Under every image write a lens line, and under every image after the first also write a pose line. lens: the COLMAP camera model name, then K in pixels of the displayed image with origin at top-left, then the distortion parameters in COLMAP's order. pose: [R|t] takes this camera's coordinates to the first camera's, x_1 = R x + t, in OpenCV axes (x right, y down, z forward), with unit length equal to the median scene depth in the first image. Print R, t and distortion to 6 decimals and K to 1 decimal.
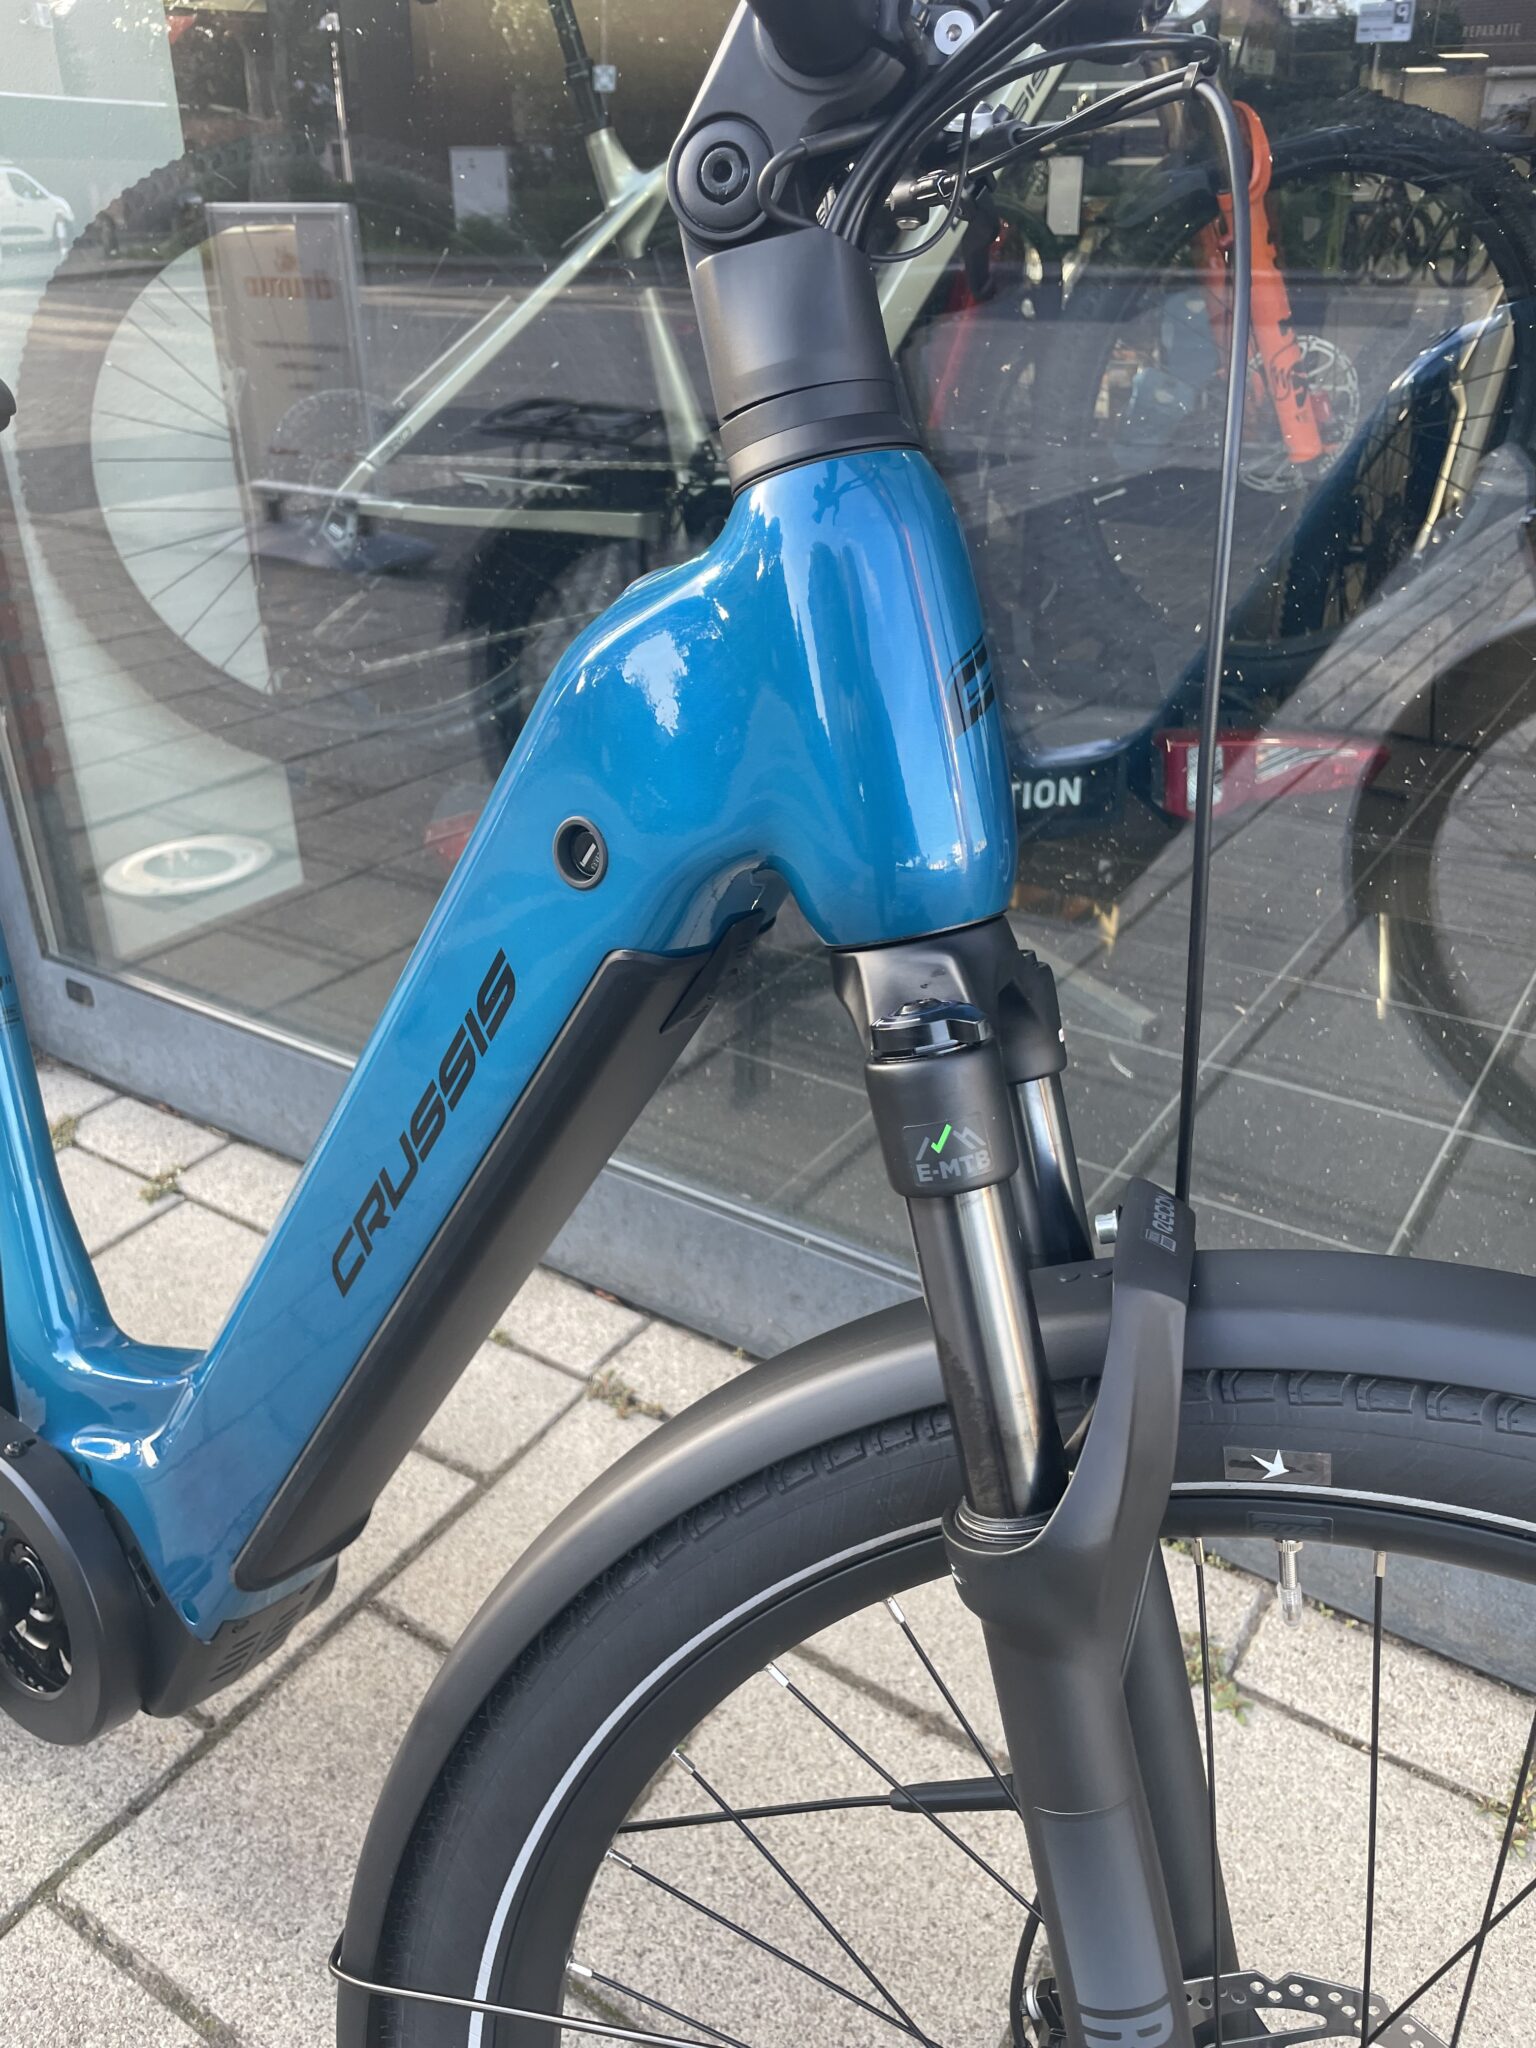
lens RADIAL K [[1550.6, 0, 773.5], [0, 1550.6, 1045.5], [0, 0, 1]] dist [0.000029, -0.006394]
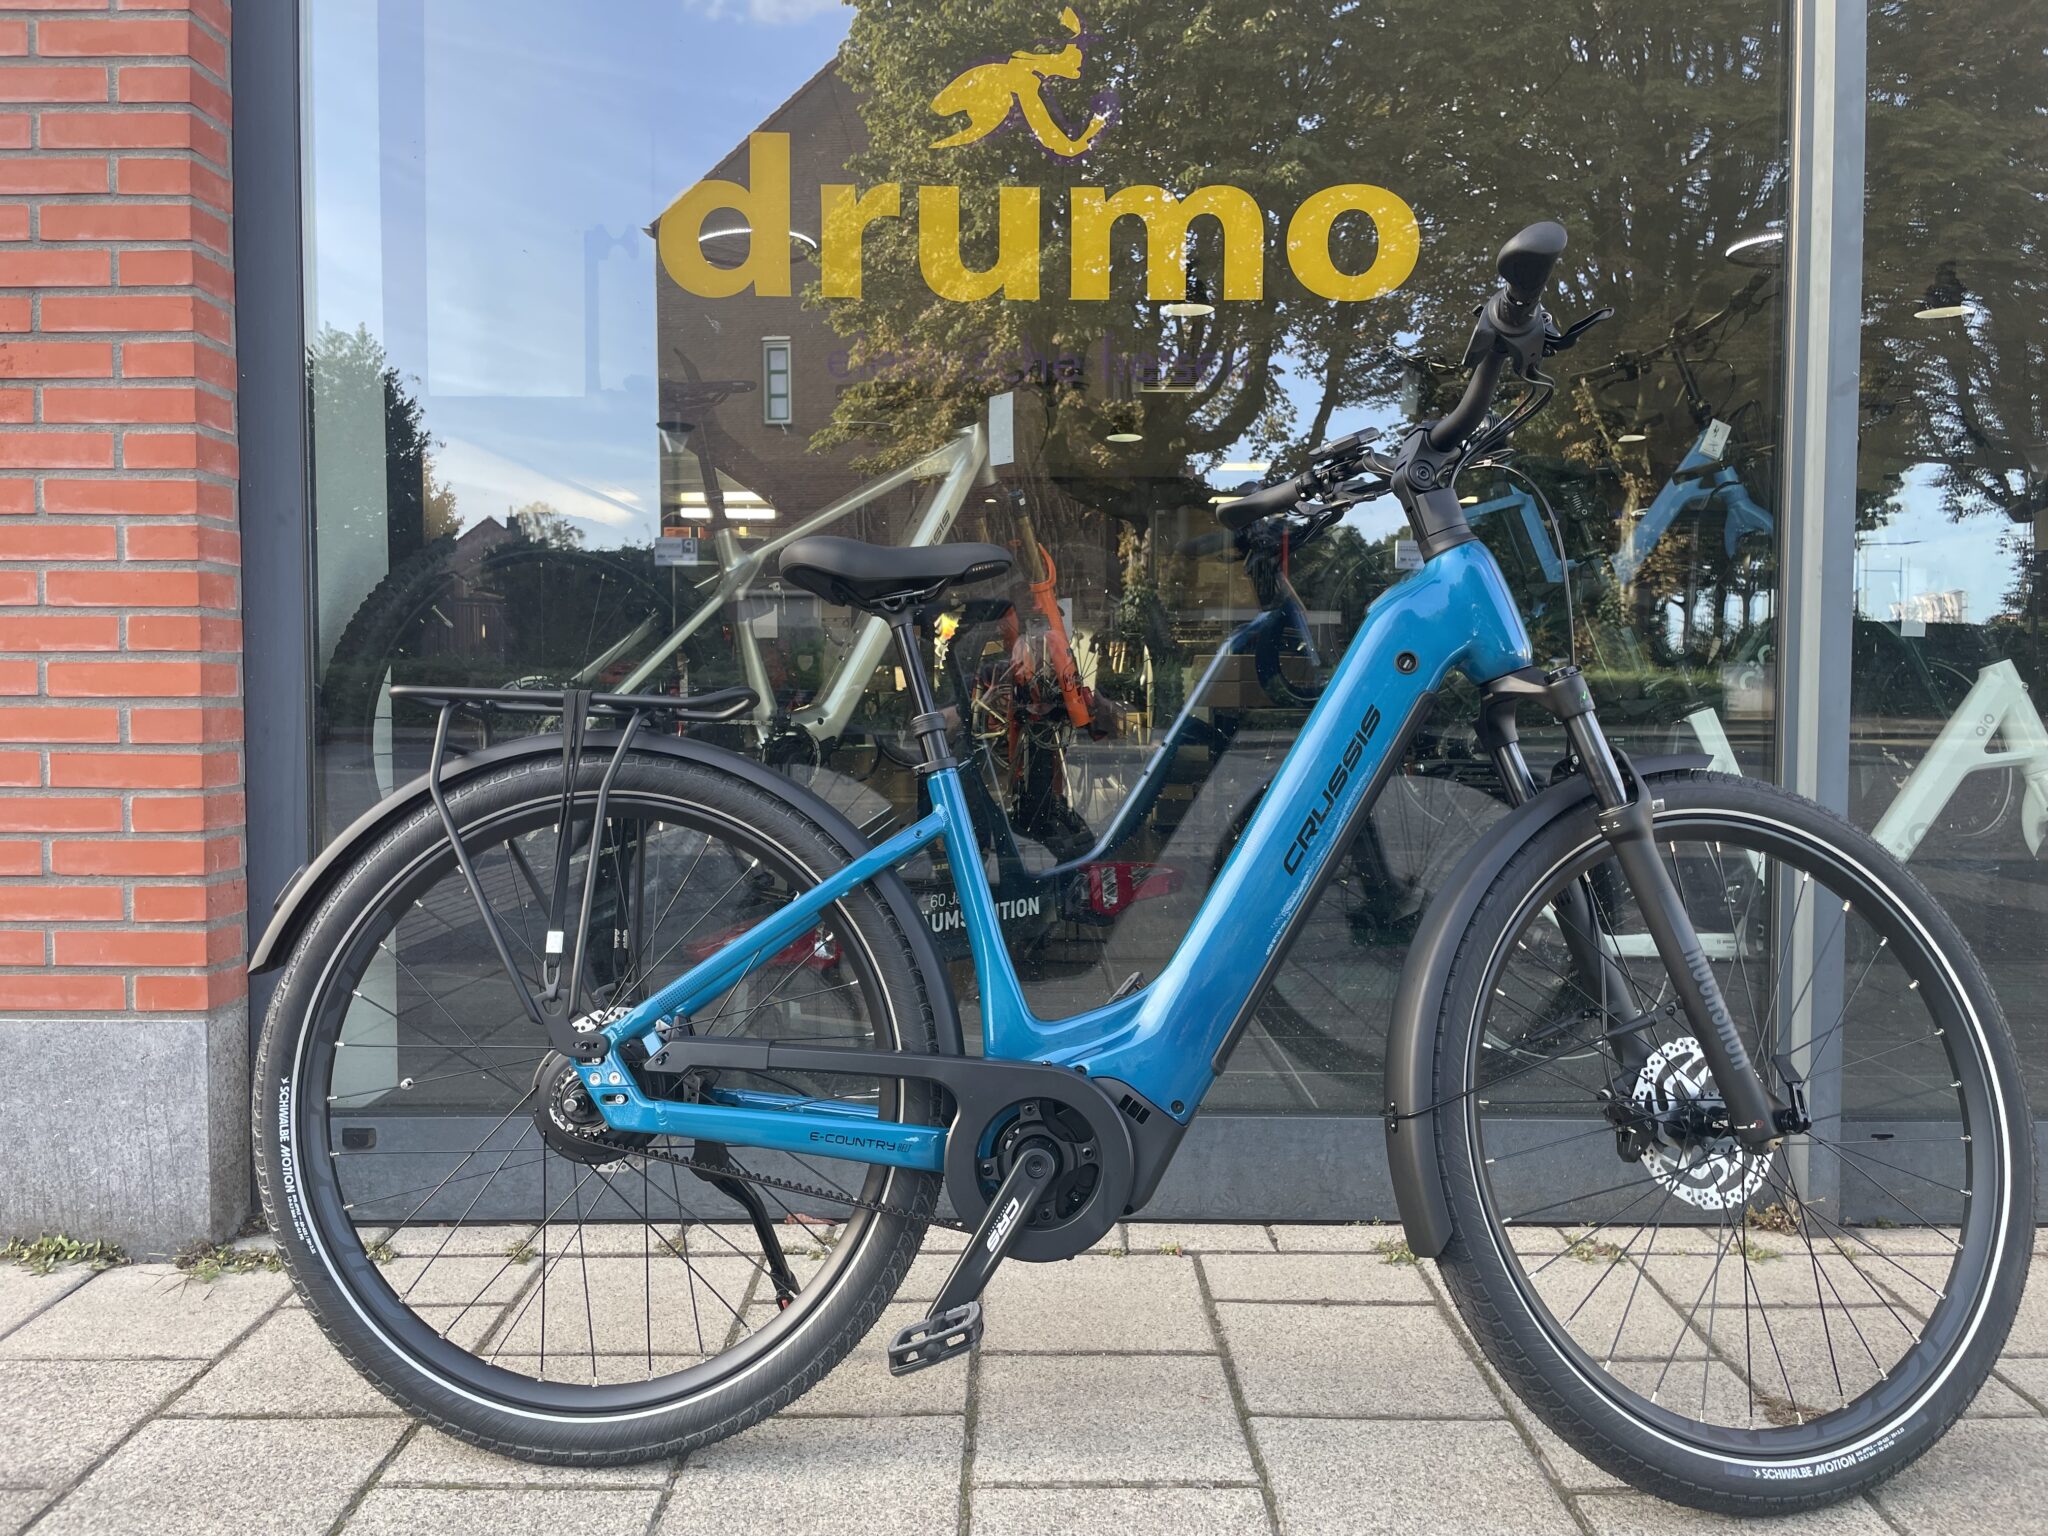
lens RADIAL K [[1550.6, 0, 1014.4], [0, 1550.6, 761.8], [0, 0, 1]] dist [0.000029, -0.006394]
pose [[0.835200, -0.024535, 0.549399, -1.961145], [0.262943, 0.895233, -0.359748, 0.758615], [-0.483014, 0.444922, 0.754150, -0.689706]]
